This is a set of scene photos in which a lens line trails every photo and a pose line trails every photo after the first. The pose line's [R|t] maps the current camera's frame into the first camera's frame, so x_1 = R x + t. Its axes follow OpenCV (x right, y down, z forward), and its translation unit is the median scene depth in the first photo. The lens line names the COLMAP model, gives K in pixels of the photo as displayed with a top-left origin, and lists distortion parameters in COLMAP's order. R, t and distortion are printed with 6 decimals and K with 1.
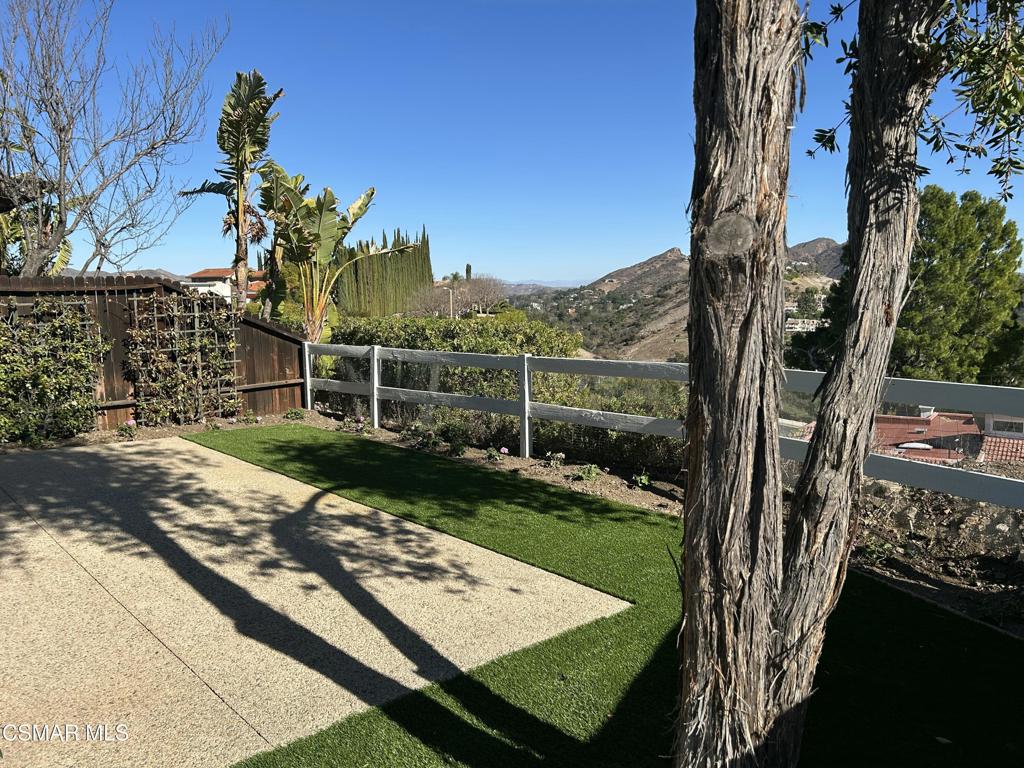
lens RADIAL K [[766.6, 0, 520.4], [0, 766.6, 378.8], [0, 0, 1]] dist [0.082833, -0.098236]
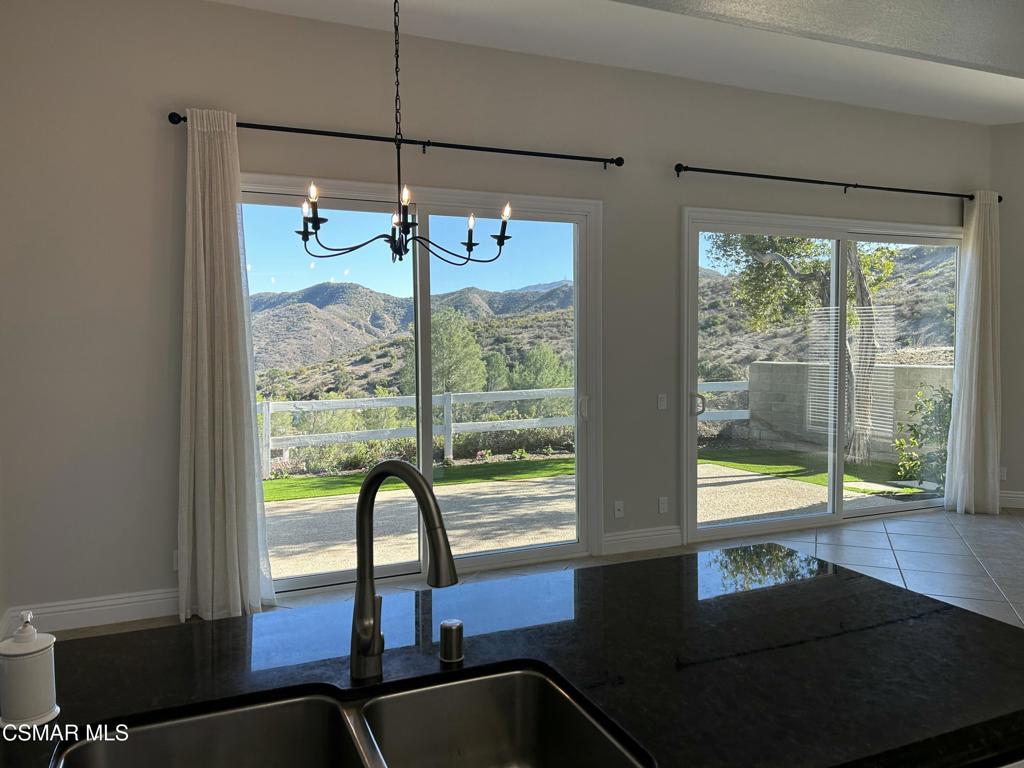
lens RADIAL K [[766.6, 0, 518.1], [0, 766.6, 384.4], [0, 0, 1]] dist [0.082833, -0.098236]
pose [[0.314419, -0.041093, 0.948395, -1.001282], [0.106029, 0.994331, 0.007932, -0.033191], [-0.943345, 0.098063, 0.316993, 0.269058]]
